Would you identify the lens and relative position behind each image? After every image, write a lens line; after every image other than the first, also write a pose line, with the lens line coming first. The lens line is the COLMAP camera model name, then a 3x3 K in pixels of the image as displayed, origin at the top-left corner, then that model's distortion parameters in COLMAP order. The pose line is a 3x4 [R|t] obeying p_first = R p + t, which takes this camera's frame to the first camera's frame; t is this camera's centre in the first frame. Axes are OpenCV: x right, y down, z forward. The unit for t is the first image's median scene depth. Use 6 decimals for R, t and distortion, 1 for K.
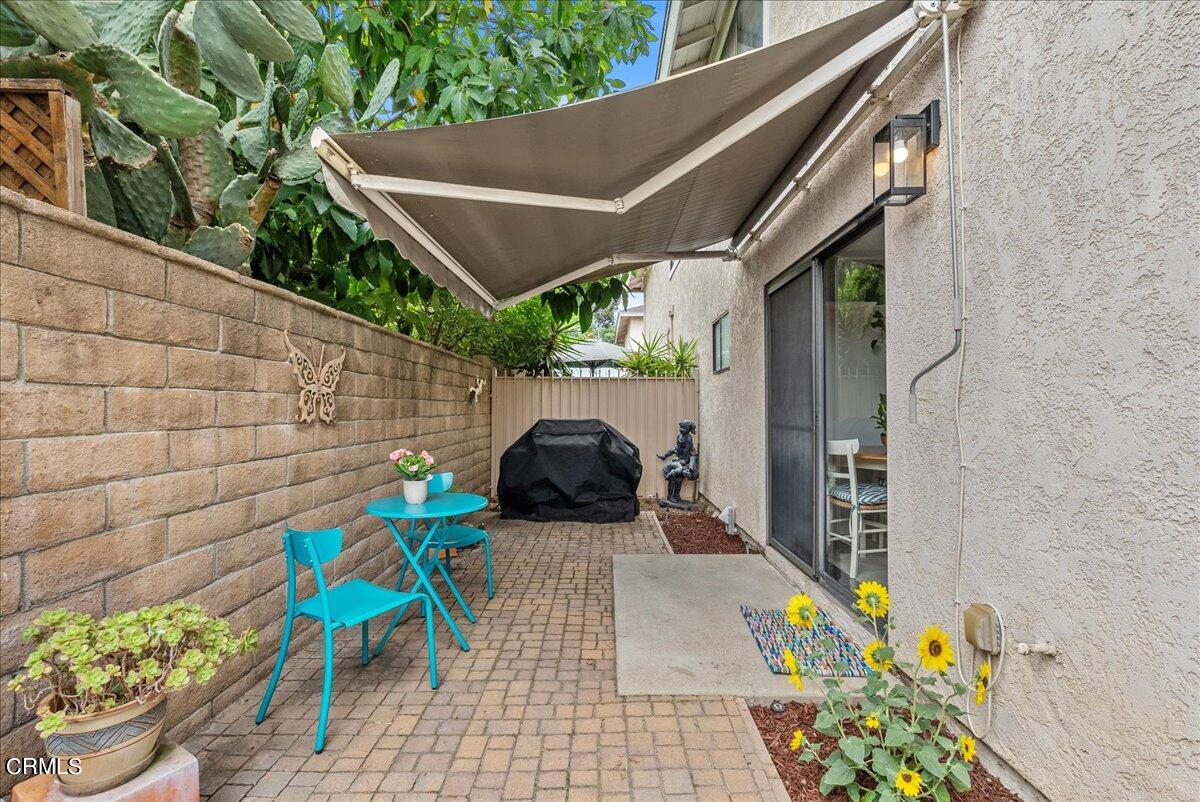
lens RADIAL K [[535.4, 0, 606.1], [0, 535.4, 396.4], [0, 0, 1]] dist [-0.001924, -0.000092]
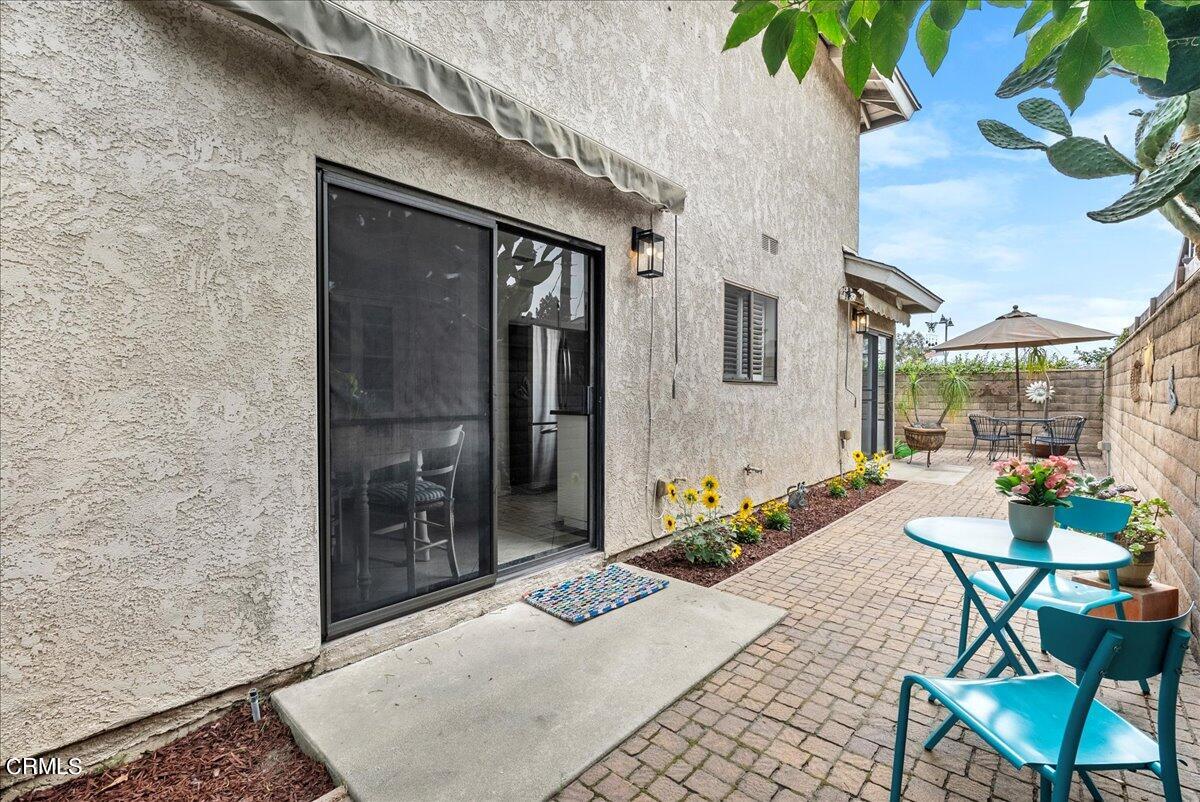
lens RADIAL K [[535.4, 0, 606.1], [0, 535.4, 396.4], [0, 0, 1]] dist [-0.001924, -0.000092]
pose [[-0.750811, -0.007398, 0.660475, -0.238232], [-0.015293, 0.999864, -0.006185, 0.021781], [-0.660340, -0.014744, -0.750822, 1.086755]]
